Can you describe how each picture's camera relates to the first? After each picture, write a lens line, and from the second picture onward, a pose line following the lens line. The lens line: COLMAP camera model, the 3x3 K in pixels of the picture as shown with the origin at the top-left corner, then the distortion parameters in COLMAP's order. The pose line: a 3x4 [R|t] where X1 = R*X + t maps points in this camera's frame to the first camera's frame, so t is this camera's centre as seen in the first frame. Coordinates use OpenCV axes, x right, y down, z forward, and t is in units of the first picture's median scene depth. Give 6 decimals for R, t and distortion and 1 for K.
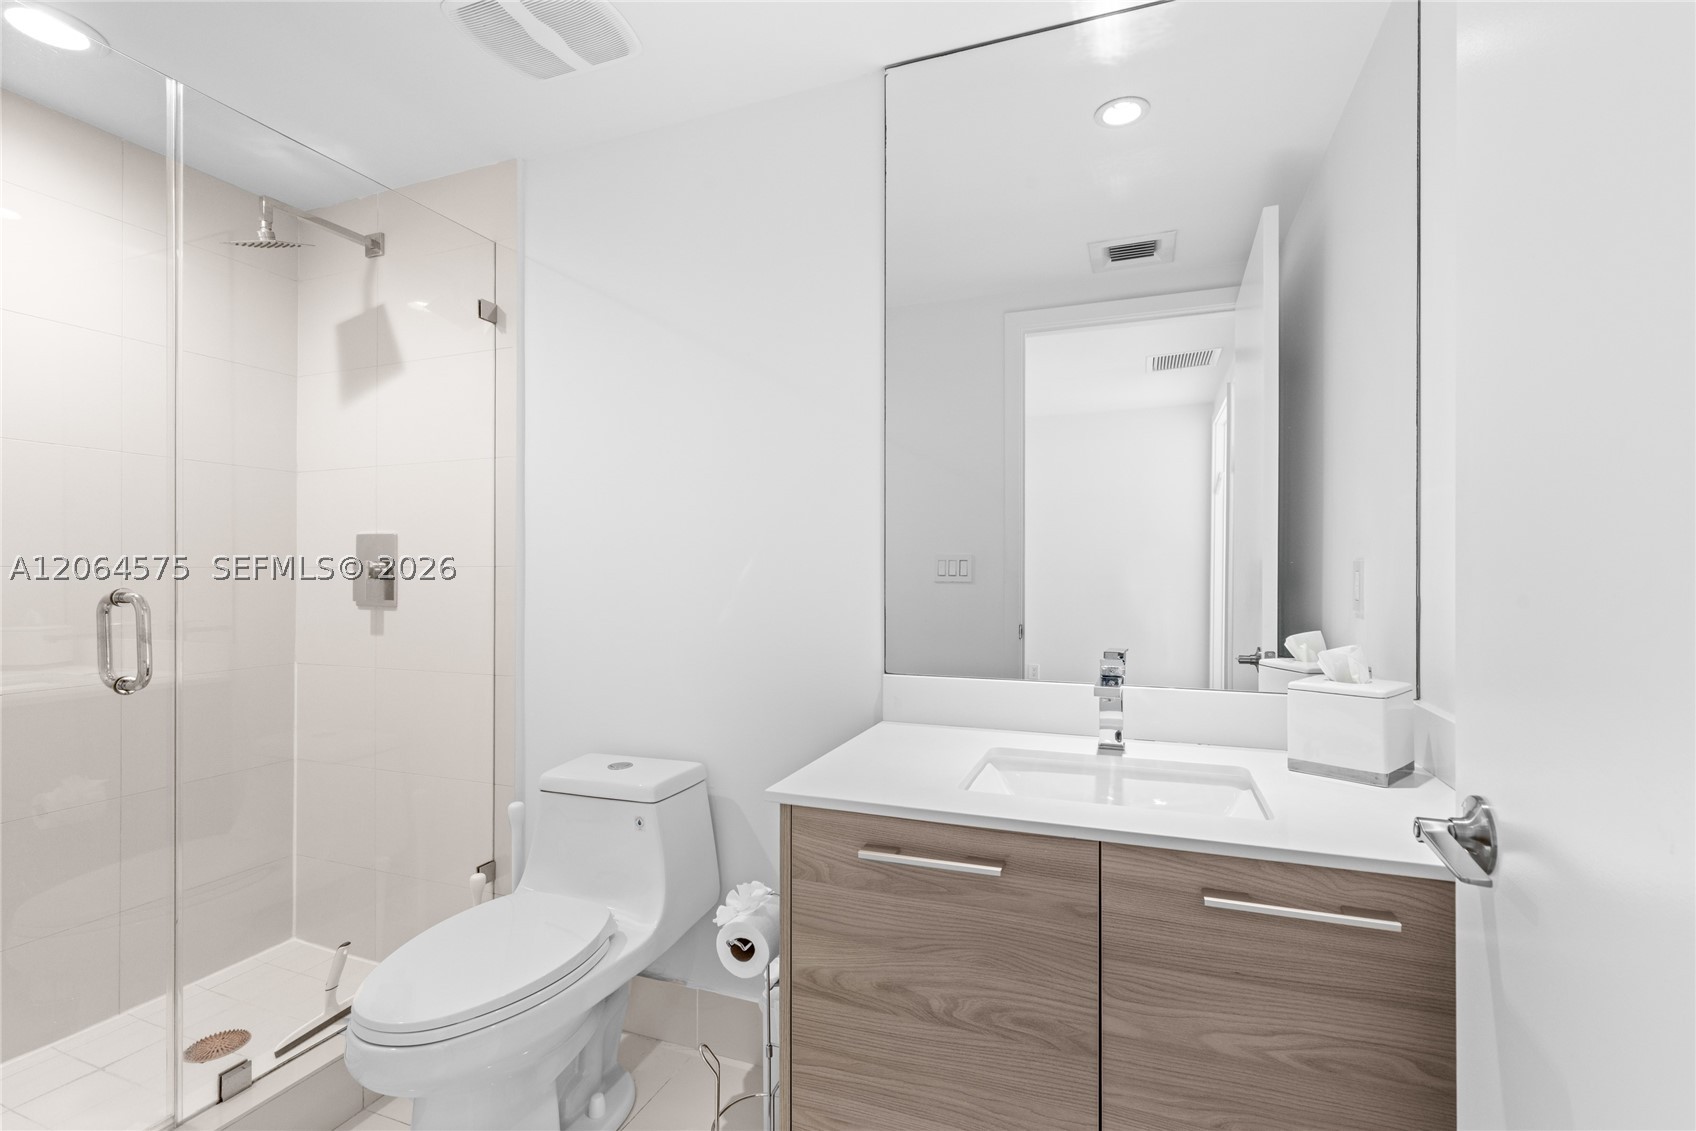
lens RADIAL K [[786.2, 0, 838.6], [0, 786.2, 574.1], [0, 0, 1]] dist [0.002033, 0.000886]
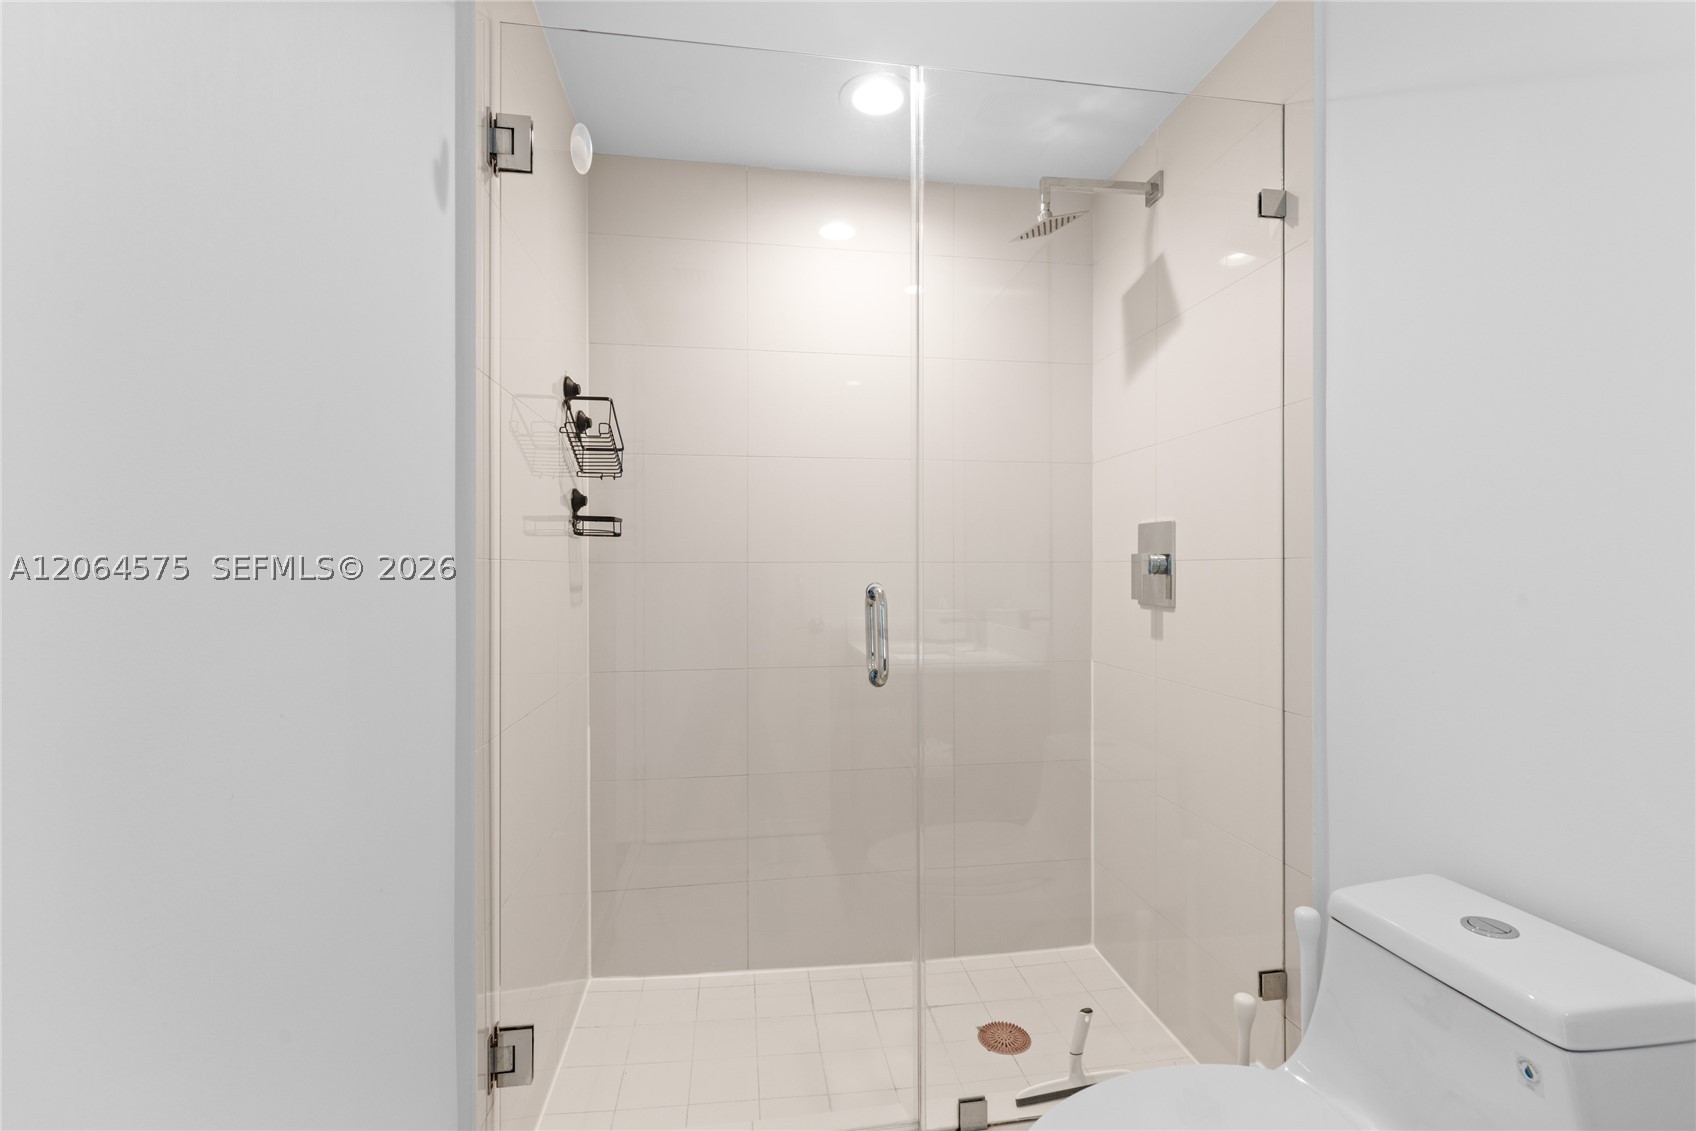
lens RADIAL K [[786.2, 0, 833.3], [0, 786.2, 567.0], [0, 0, 1]] dist [0.002033, 0.000886]
pose [[0.524422, -0.001711, -0.851457, -0.041874], [0.004467, 0.999990, 0.000741, -0.004545], [0.851447, -0.004192, 0.524424, 0.266358]]
